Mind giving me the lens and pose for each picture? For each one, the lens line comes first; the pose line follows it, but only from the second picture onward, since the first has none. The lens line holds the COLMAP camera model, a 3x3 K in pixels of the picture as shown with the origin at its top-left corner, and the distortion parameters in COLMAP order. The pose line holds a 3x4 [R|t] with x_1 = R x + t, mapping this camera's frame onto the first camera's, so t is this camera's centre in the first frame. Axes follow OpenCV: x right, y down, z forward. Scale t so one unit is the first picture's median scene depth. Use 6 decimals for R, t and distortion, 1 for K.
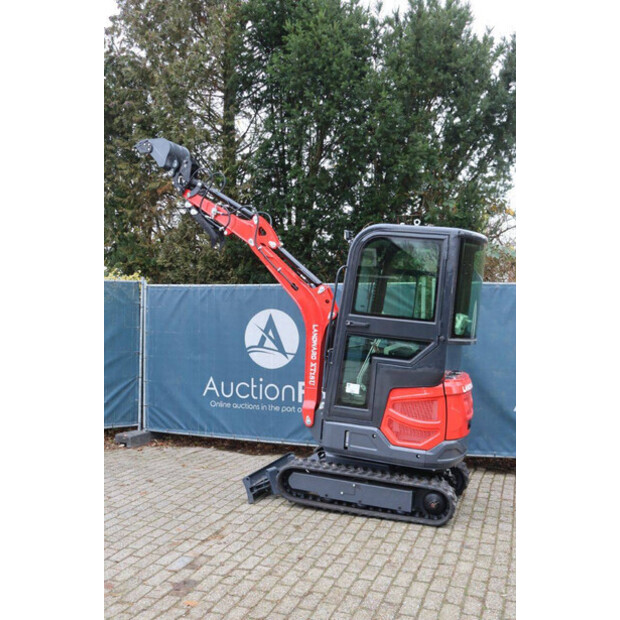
lens RADIAL K [[636.2, 0, 313.5], [0, 636.2, 311.9], [0, 0, 1]] dist [-0.050145, 0.000000]
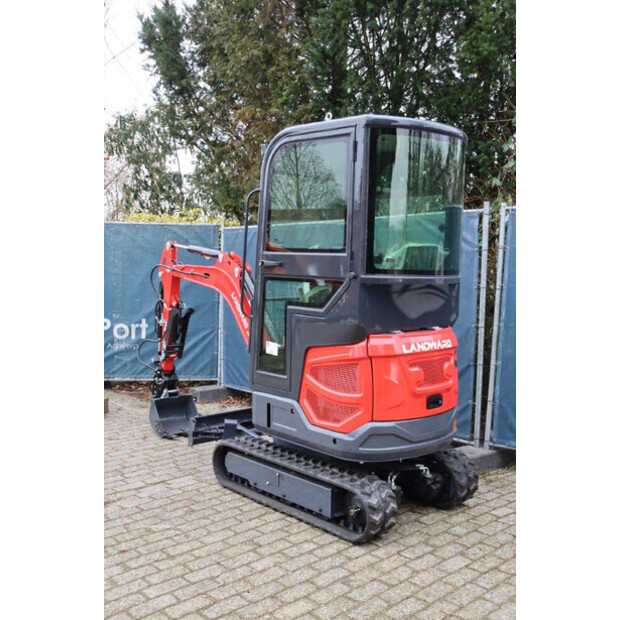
lens RADIAL K [[662.9, 0, 310.4], [0, 662.9, 305.7], [0, 0, 1]] dist [-0.024582, 0.000000]
pose [[0.887809, 0.017301, -0.459888, 0.379234], [0.006839, 0.998687, 0.050773, 0.026685], [0.460162, -0.048221, 0.886524, 0.256288]]
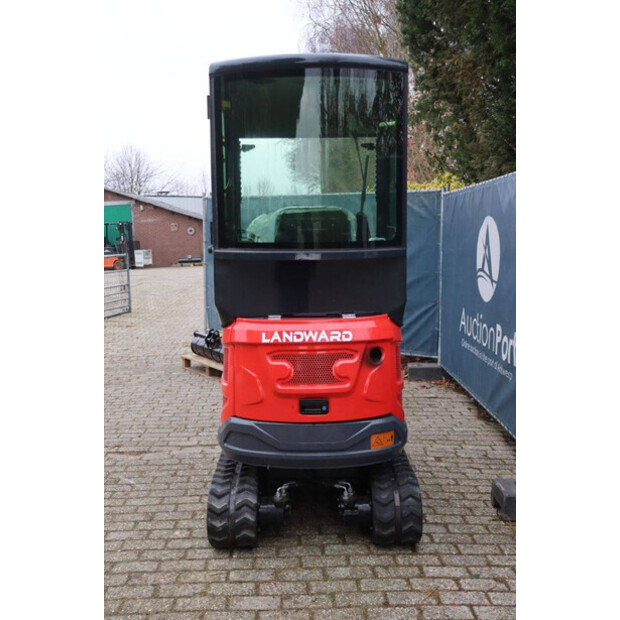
lens RADIAL K [[662.9, 0, 312.8], [0, 662.9, 308.4], [0, 0, 1]] dist [-0.024582, 0.000000]
pose [[0.354295, 0.082384, -0.931498, 0.651419], [0.018479, 0.995300, 0.095055, 0.027763], [0.934951, -0.050891, 0.351107, 0.673502]]
